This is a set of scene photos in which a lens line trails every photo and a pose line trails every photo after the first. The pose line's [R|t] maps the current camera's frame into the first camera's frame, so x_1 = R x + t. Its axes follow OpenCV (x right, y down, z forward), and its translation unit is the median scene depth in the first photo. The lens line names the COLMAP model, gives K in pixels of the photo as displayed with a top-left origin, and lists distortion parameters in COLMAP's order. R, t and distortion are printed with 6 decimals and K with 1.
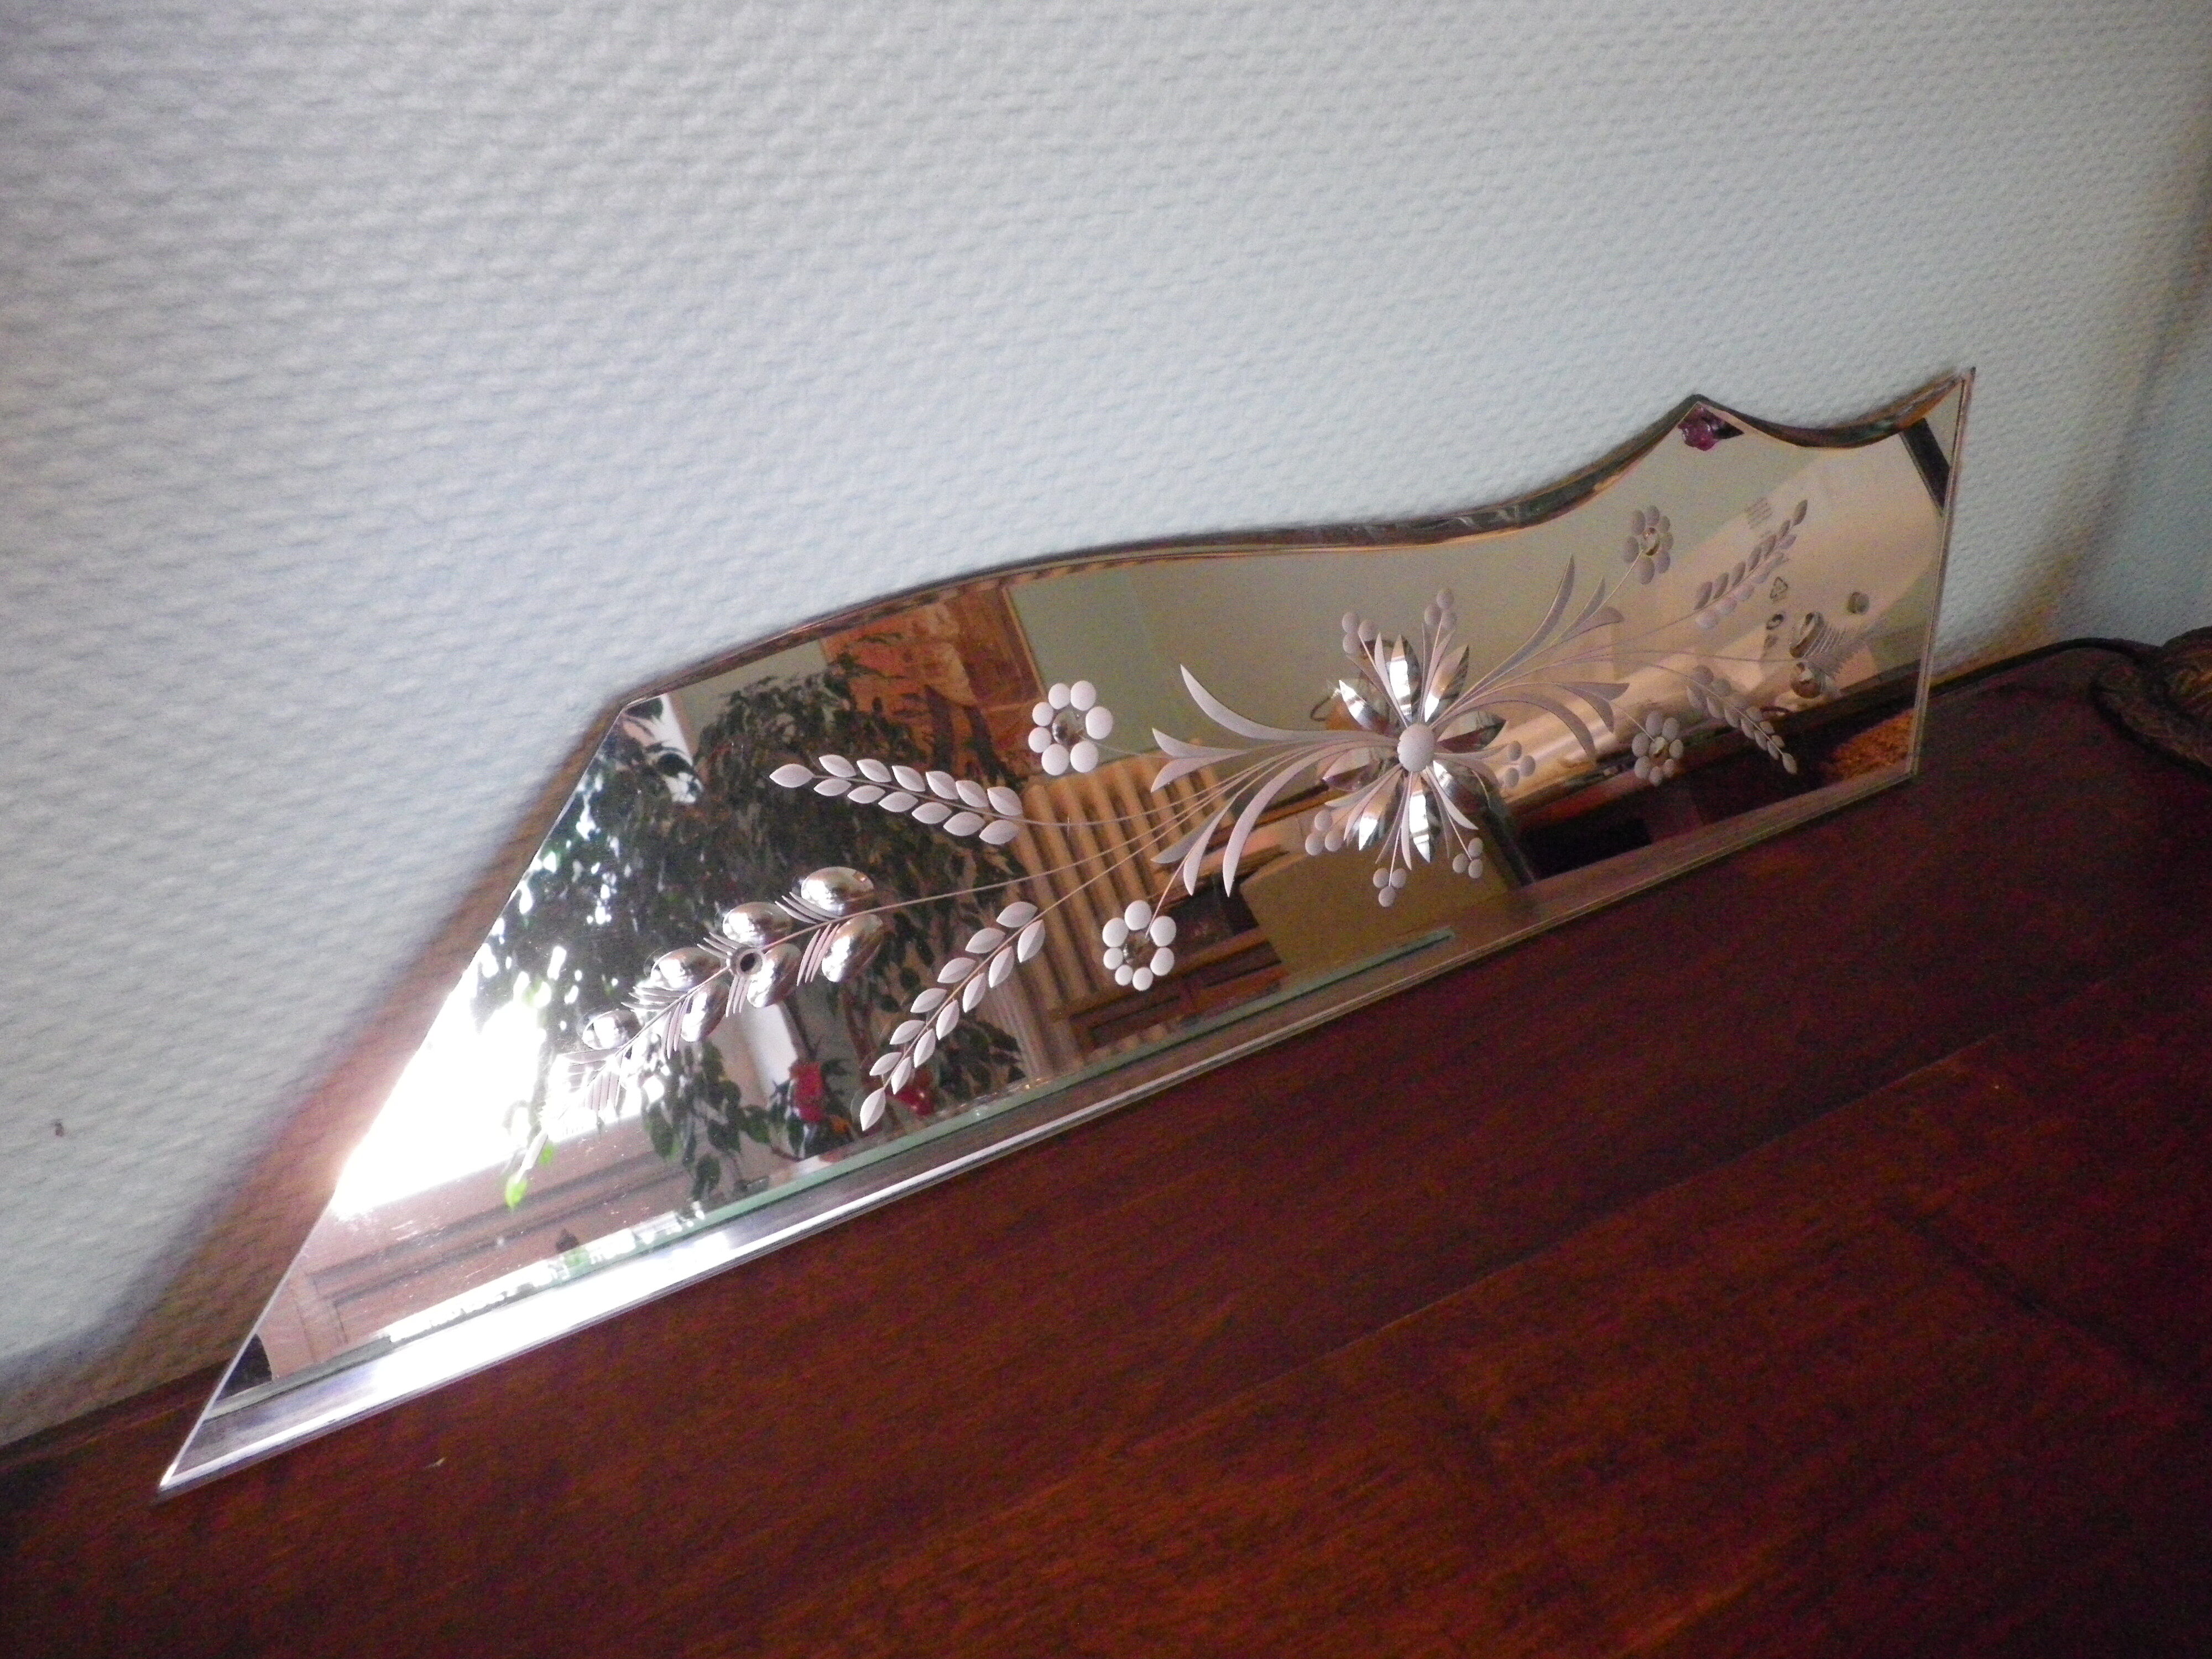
lens RADIAL K [[1692.7, 0, 1105.4], [0, 1692.7, 833.2], [0, 0, 1]] dist [-0.020940, 0.017708]
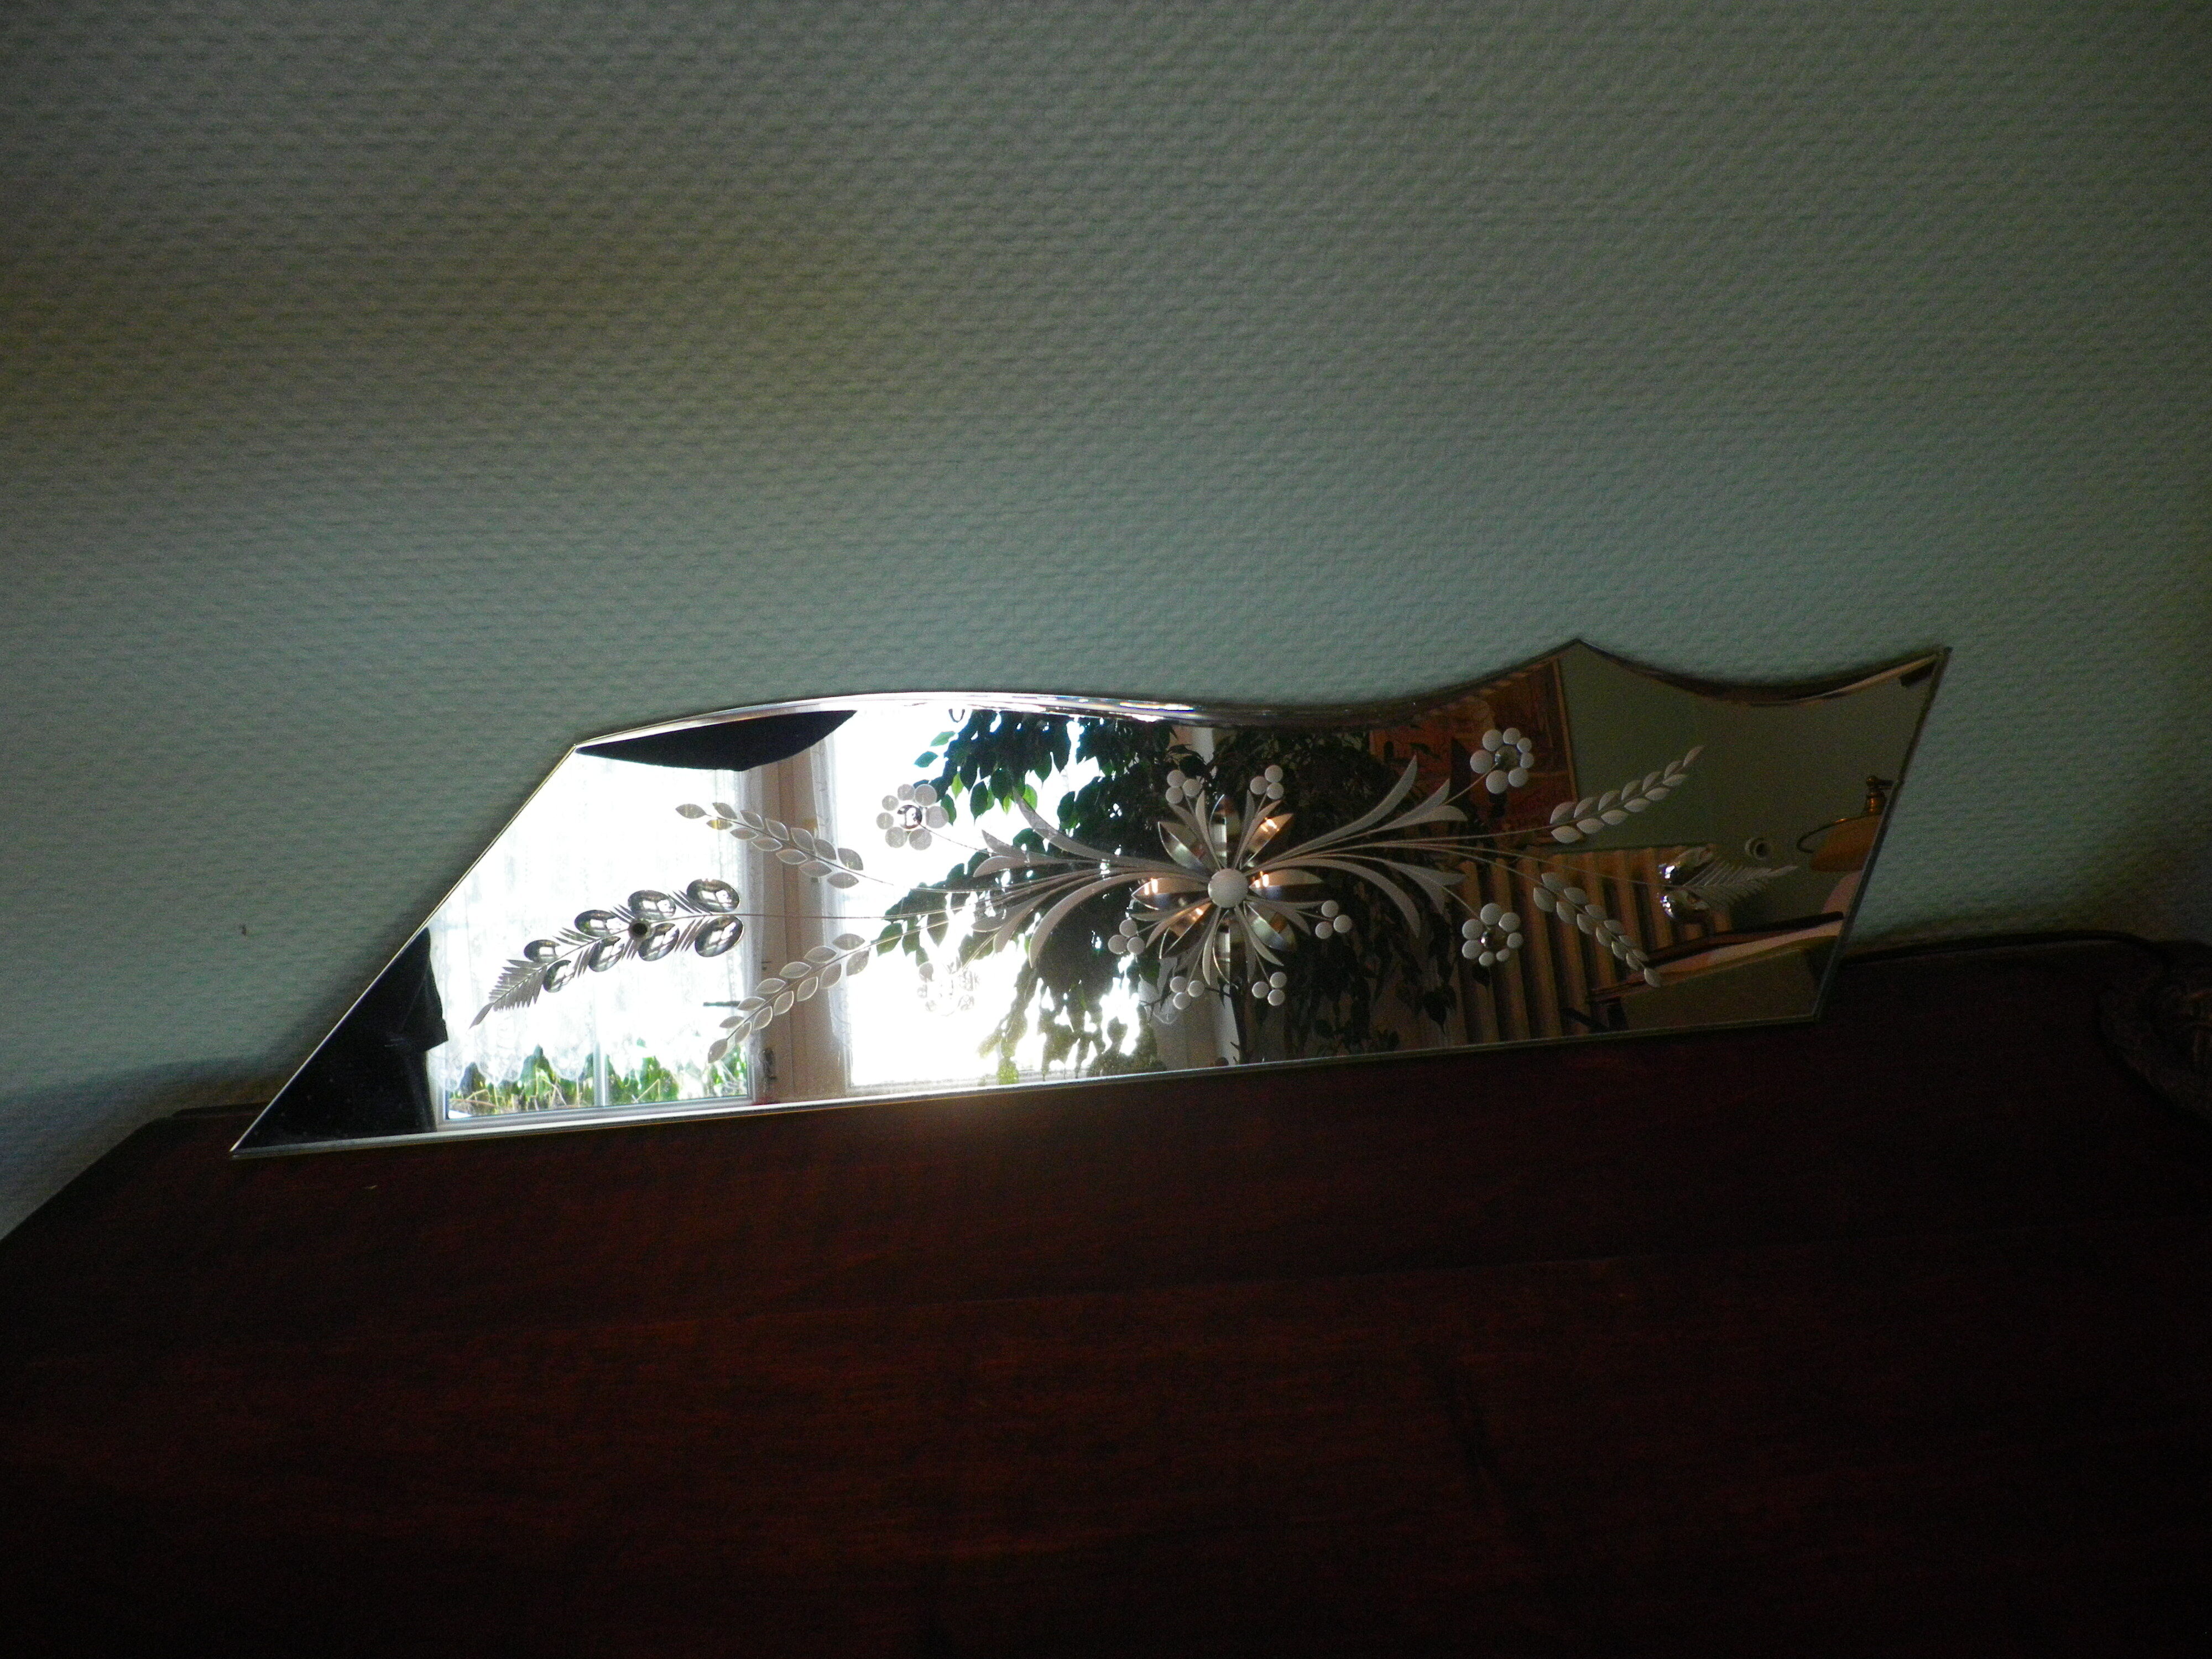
lens RADIAL K [[1692.7, 0, 1103.4], [0, 1692.7, 832.9], [0, 0, 1]] dist [-0.020940, 0.017708]
pose [[0.905796, 0.205064, -0.370787, 0.562953], [-0.208574, 0.977512, 0.031087, -0.111705], [0.368824, 0.049178, 0.928197, -0.184528]]
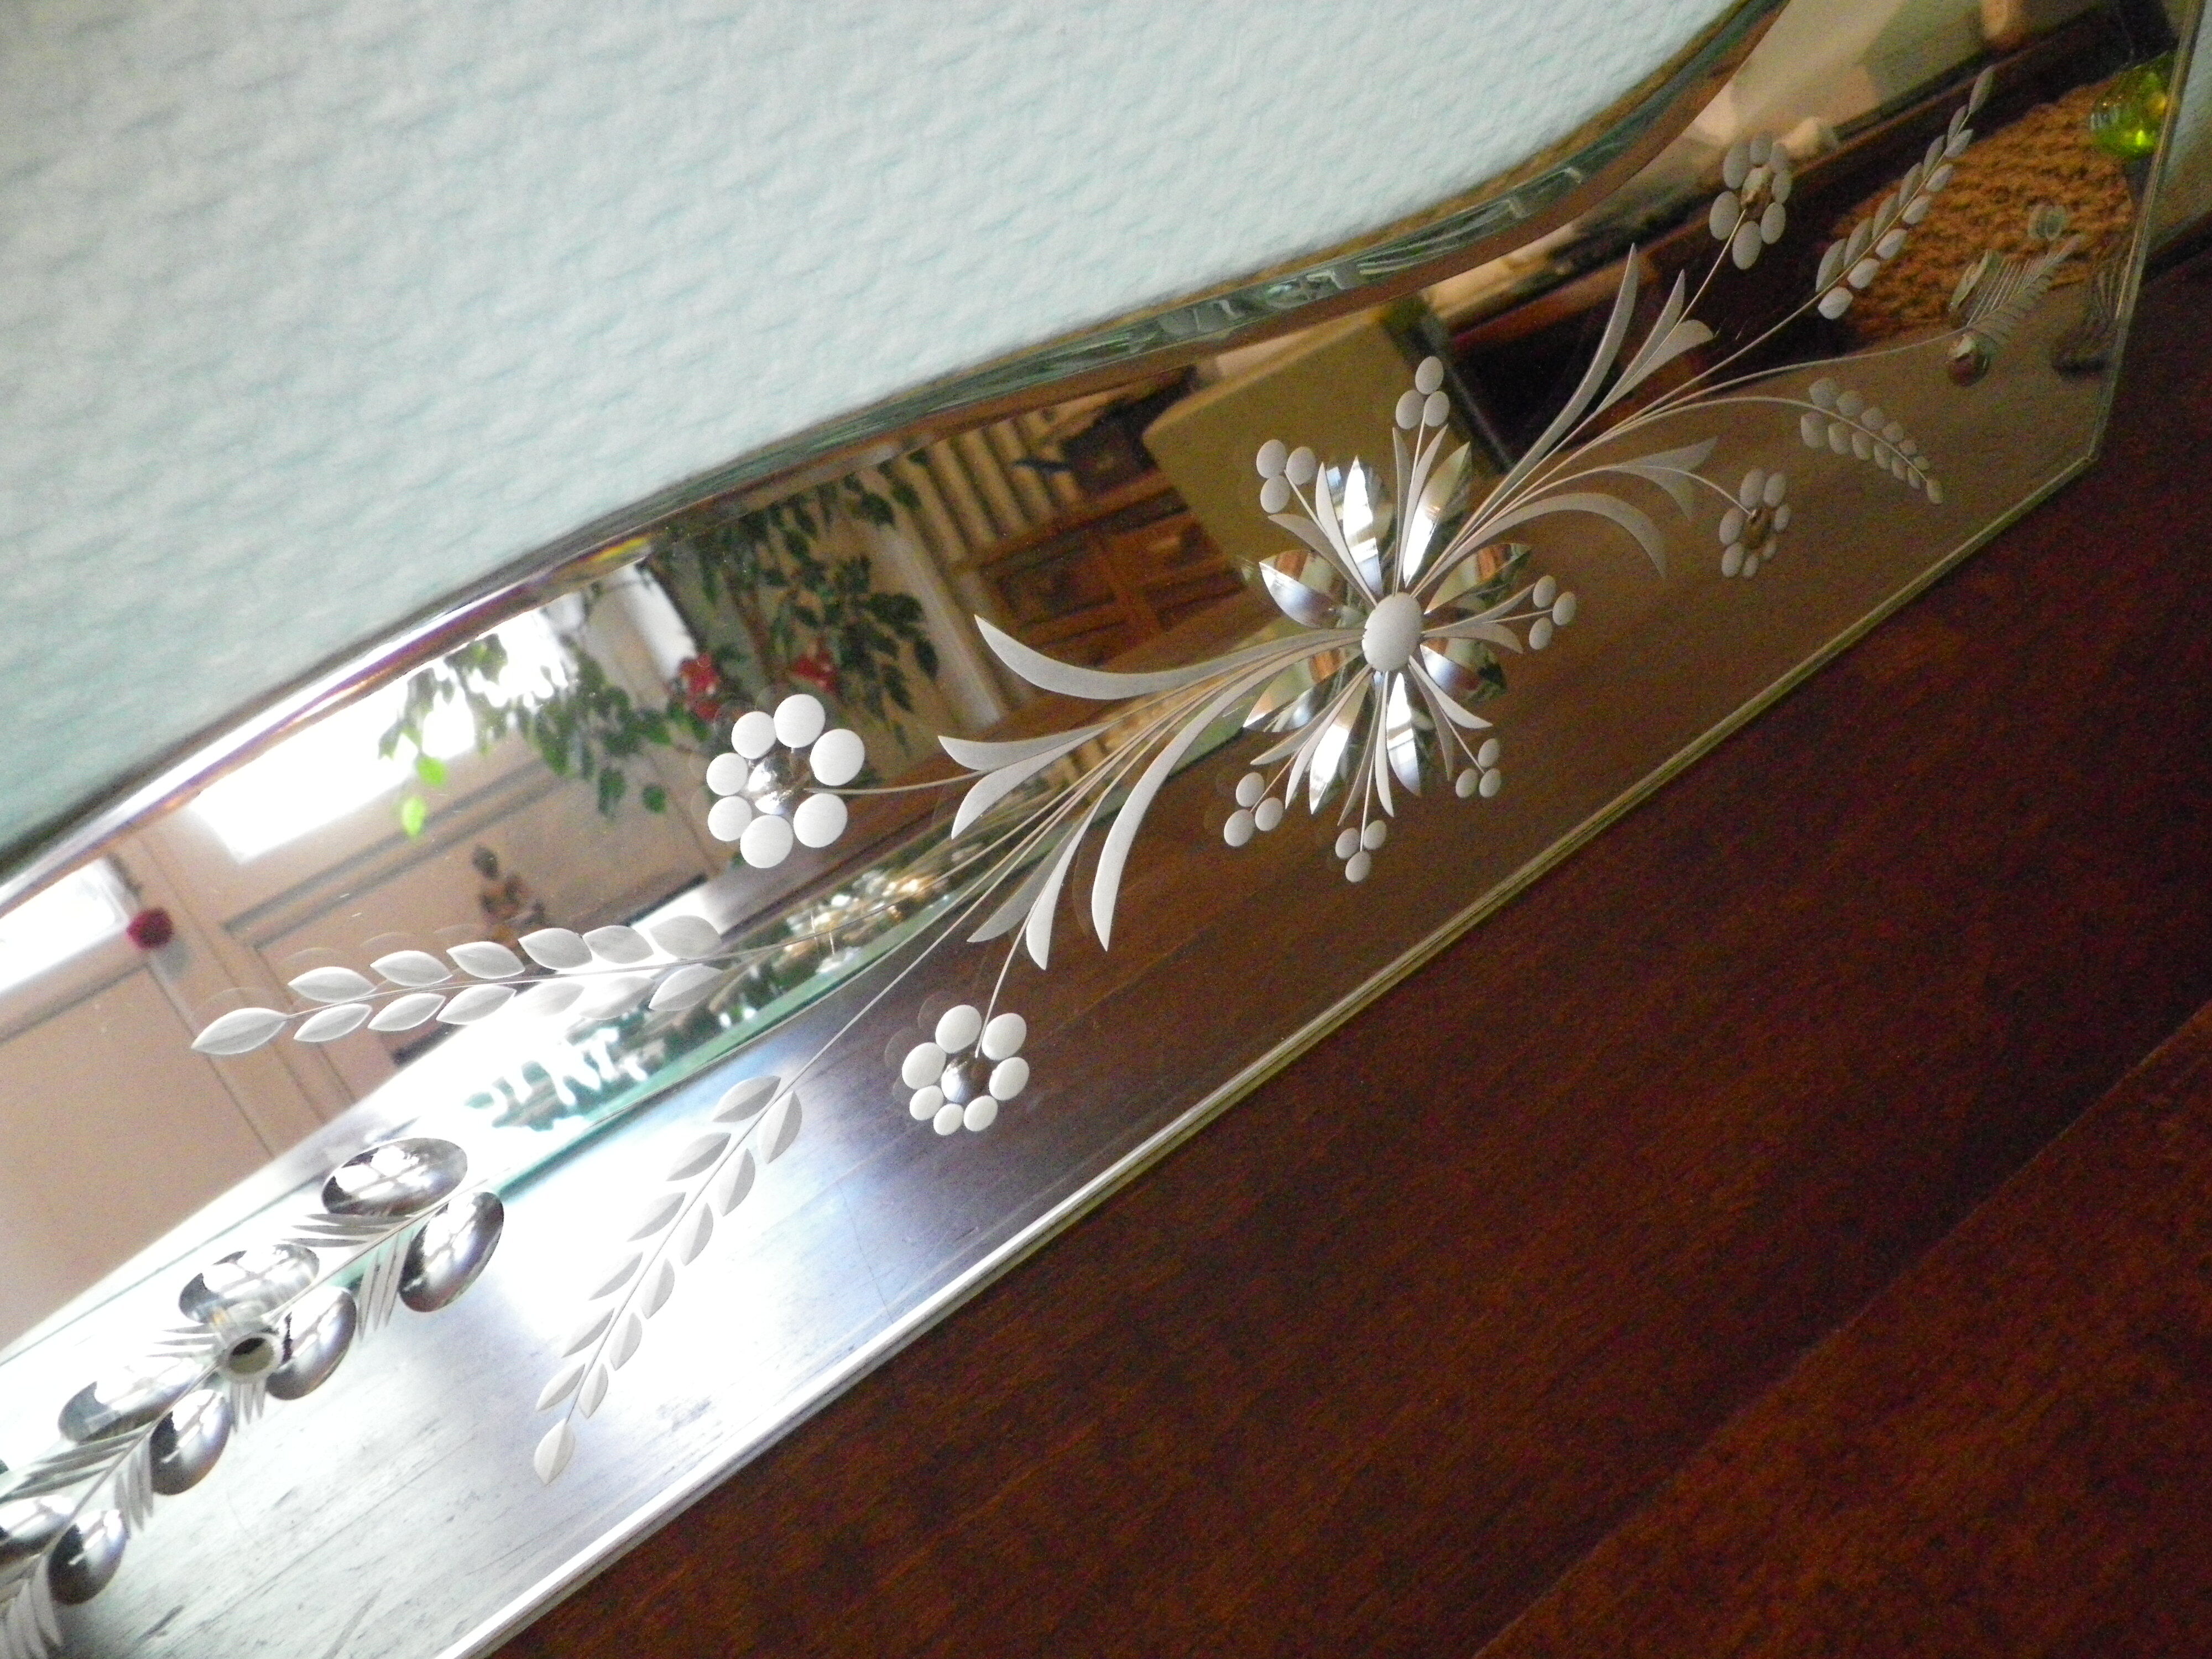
lens RADIAL K [[1692.7, 0, 1115.8], [0, 1692.7, 829.9], [0, 0, 1]] dist [-0.020940, 0.017708]
pose [[0.992892, -0.115933, 0.026933, 0.062417], [0.101583, 0.943366, 0.315817, -0.188759], [-0.062022, -0.310836, 0.948438, 0.420145]]
